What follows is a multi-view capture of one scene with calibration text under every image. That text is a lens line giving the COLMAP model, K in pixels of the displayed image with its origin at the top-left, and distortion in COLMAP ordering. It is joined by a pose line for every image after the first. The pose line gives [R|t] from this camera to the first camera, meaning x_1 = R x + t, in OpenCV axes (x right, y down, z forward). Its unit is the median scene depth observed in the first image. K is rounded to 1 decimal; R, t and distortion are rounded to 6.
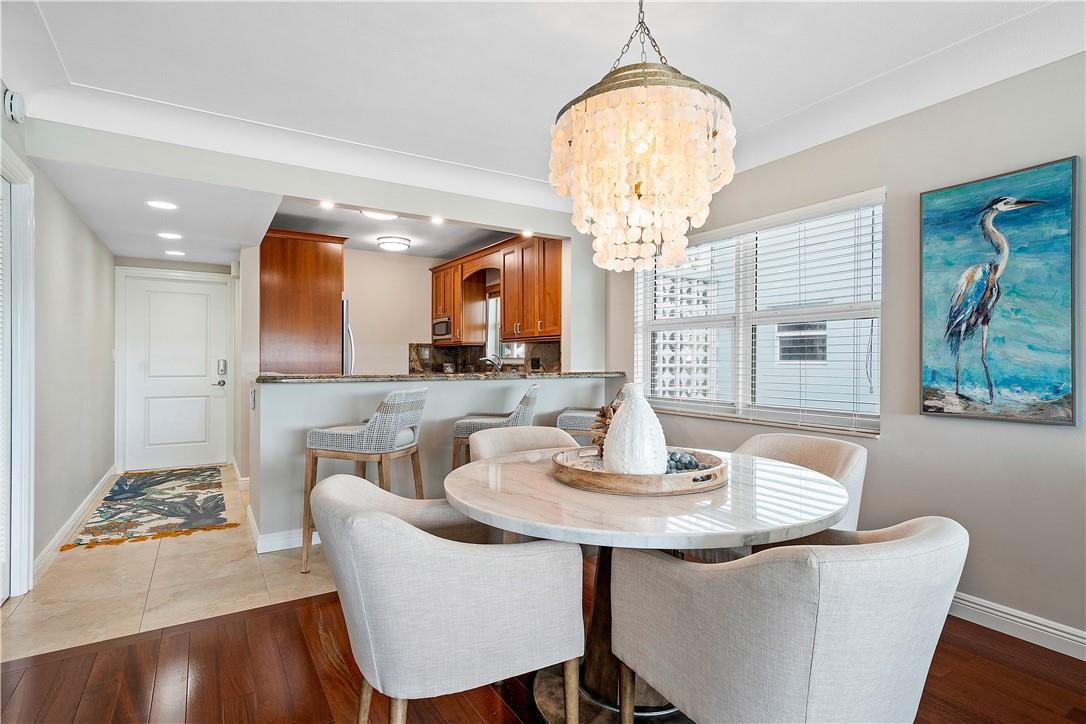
lens RADIAL K [[536.1, 0, 578.3], [0, 536.1, 363.3], [0, 0, 1]] dist [0.004302, 0.001600]
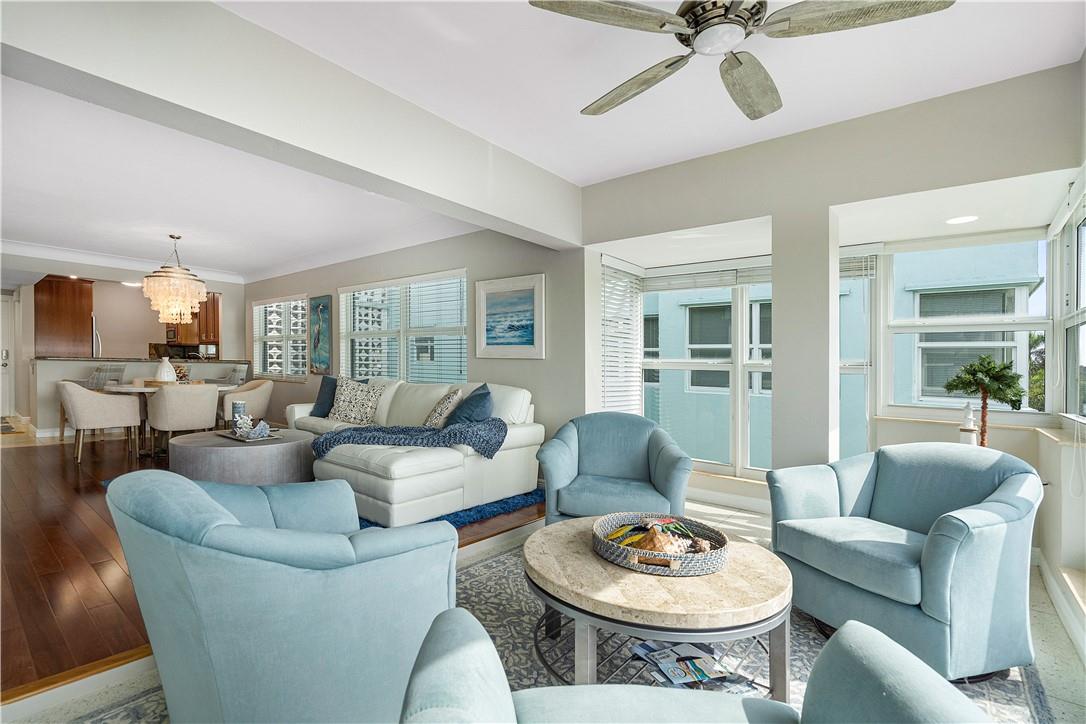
lens RADIAL K [[508.1, 0, 552.6], [0, 508.1, 388.1], [0, 0, 1]] dist [-0.005221, -0.002499]
pose [[0.963105, 0.008424, 0.268994, 0.490210], [-0.018882, 0.999162, 0.036314, 0.020819], [-0.268463, -0.040054, 0.962457, -0.858884]]
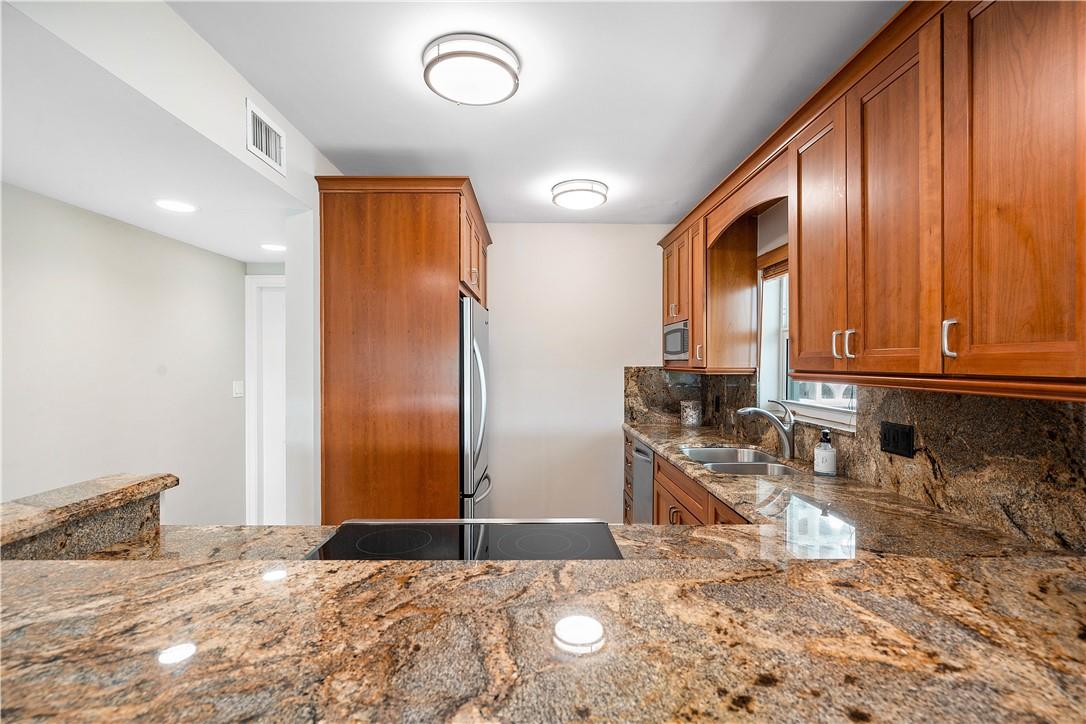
lens RADIAL K [[508.1, 0, 543.3], [0, 508.1, 360.4], [0, 0, 1]] dist [-0.005221, -0.002499]
pose [[0.827739, -0.003757, -0.561100, -0.077942], [-0.003564, 0.999922, -0.011952, -0.043123], [0.561101, 0.011893, 0.827662, 0.540014]]
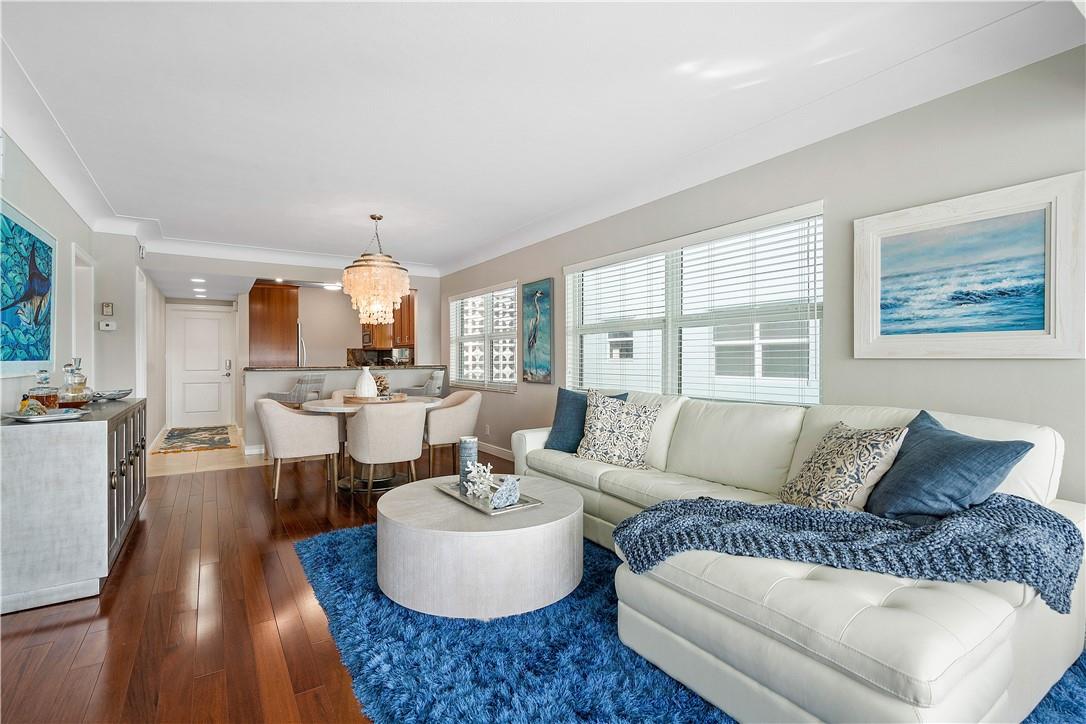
lens RADIAL K [[508.1, 0, 535.9], [0, 508.1, 361.1], [0, 0, 1]] dist [-0.005221, -0.002499]
pose [[0.999084, -0.005394, -0.042452, 0.328253], [0.005293, 0.999983, -0.002497, 0.005731], [0.042465, 0.002270, 0.999095, -0.487828]]
